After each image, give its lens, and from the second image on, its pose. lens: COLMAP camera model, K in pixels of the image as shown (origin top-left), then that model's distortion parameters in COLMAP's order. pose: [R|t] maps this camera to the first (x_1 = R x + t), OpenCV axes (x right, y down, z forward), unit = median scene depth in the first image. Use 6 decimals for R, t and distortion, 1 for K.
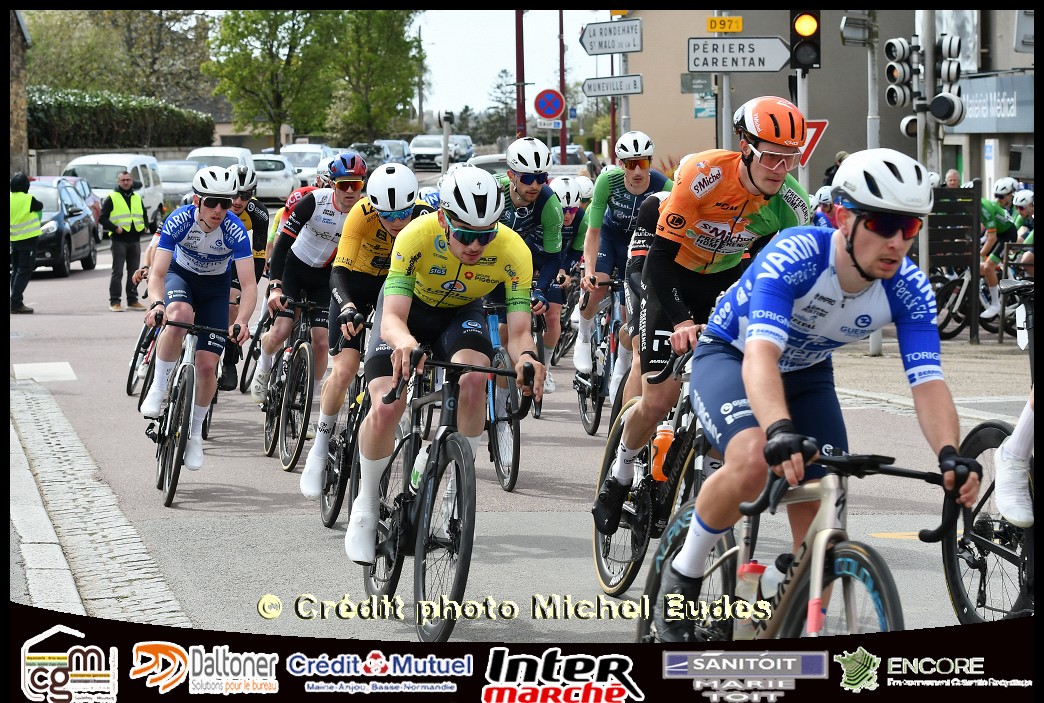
lens RADIAL K [[3297.8, 0, 515.7], [0, 3297.8, 405.5], [0, 0, 1]] dist [-0.047137, 0.000000]
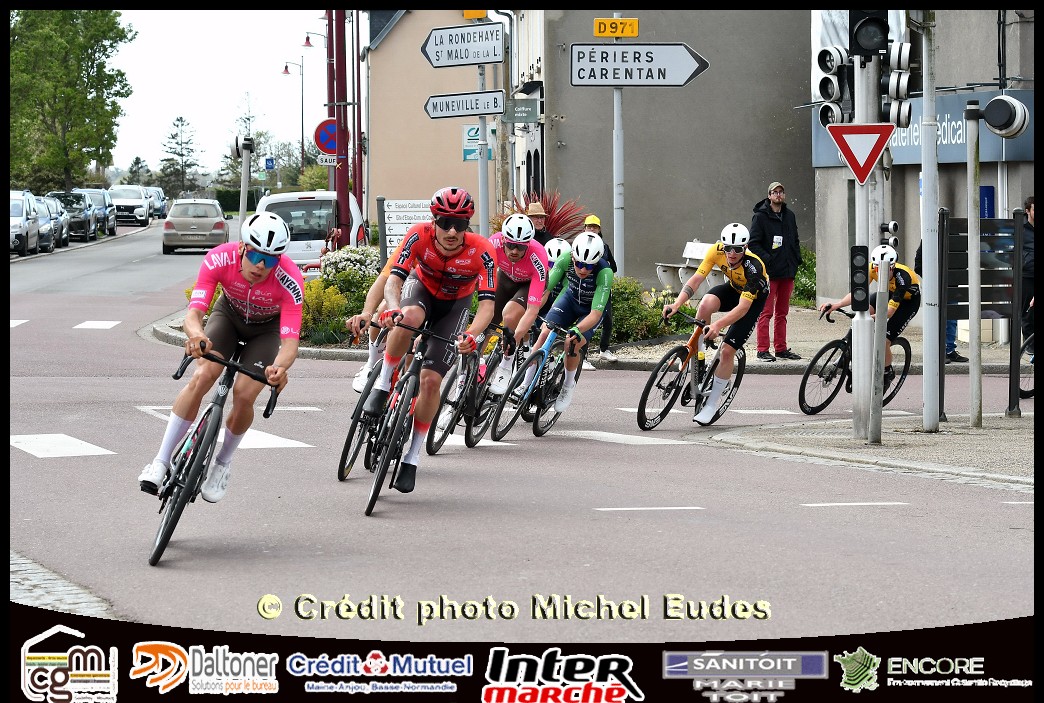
lens RADIAL K [[3440.9, 0, 496.9], [0, 3440.9, 426.9], [0, 0, 1]] dist [-0.055182, 0.000000]
pose [[0.993657, -0.002446, 0.112422, -0.059979], [0.004419, 0.999841, -0.017300, -0.001998], [-0.112362, 0.017687, 0.993510, 0.152332]]
